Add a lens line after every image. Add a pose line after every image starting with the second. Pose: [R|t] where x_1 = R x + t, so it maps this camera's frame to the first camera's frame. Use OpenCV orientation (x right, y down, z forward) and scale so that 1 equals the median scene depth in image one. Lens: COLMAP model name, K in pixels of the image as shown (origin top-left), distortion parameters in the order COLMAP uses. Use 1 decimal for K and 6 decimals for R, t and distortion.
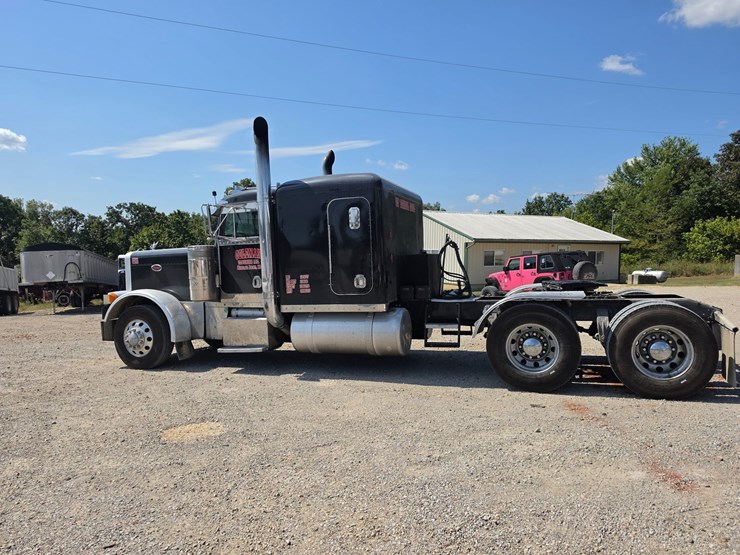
lens RADIAL K [[508.4, 0, 362.8], [0, 508.4, 286.7], [0, 0, 1]] dist [0.084857, -0.130502]
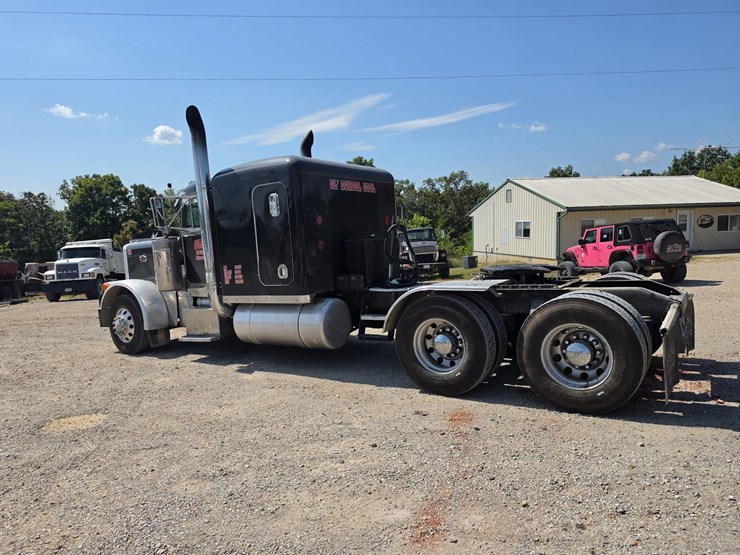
lens RADIAL K [[508.4, 0, 362.8], [0, 508.4, 286.7], [0, 0, 1]] dist [0.084857, -0.130502]
pose [[0.968050, -0.010194, -0.250549, 0.349713], [0.022887, 0.998595, 0.047801, -0.022576], [0.249710, -0.052008, 0.966923, 0.101089]]
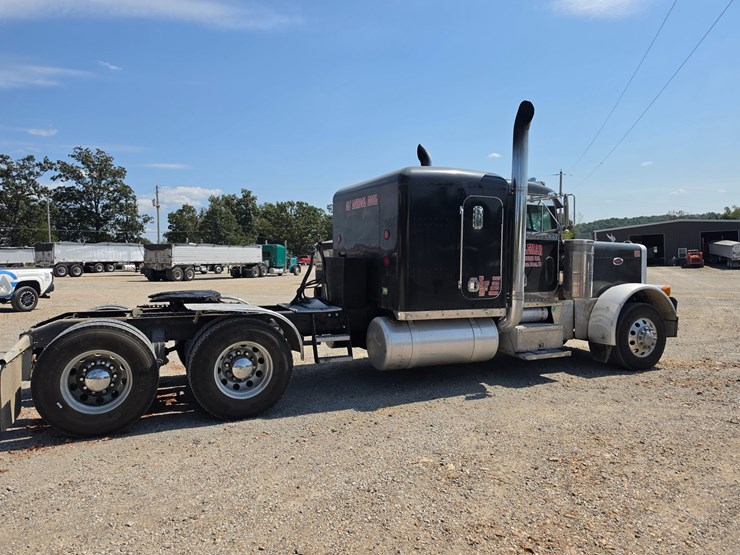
lens RADIAL K [[508.4, 0, 362.8], [0, 508.4, 286.7], [0, 0, 1]] dist [0.084857, -0.130502]
pose [[-0.716833, 0.070873, -0.693634, 0.760399], [-0.012185, 0.993395, 0.114095, -0.121152], [0.697139, 0.090239, -0.711235, 1.751760]]
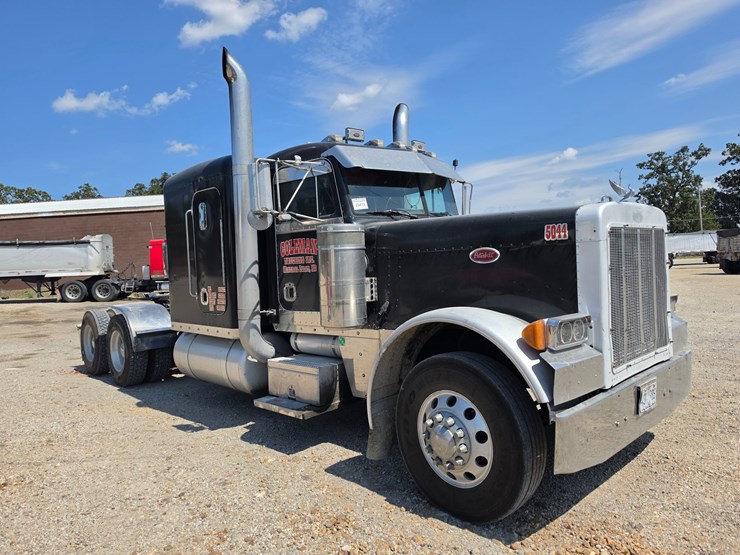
lens RADIAL K [[517.5, 0, 380.2], [0, 517.5, 274.2], [0, 0, 1]] dist [0.083986, -0.115438]
pose [[-0.904363, 0.067063, 0.421463, -0.528269], [0.097772, 0.993868, 0.051651, -0.073320], [-0.415414, 0.087918, -0.905374, 1.836271]]
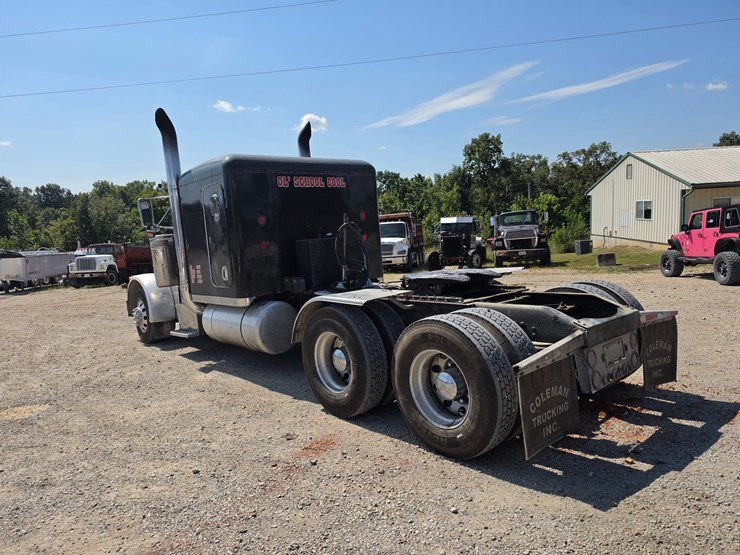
lens RADIAL K [[508.4, 0, 362.8], [0, 508.4, 286.7], [0, 0, 1]] dist [0.084857, -0.130502]
pose [[0.868451, 0.017272, -0.495474, 0.631487], [0.024883, 0.996615, 0.078356, -0.049764], [0.495150, -0.080378, 0.865082, 0.279338]]
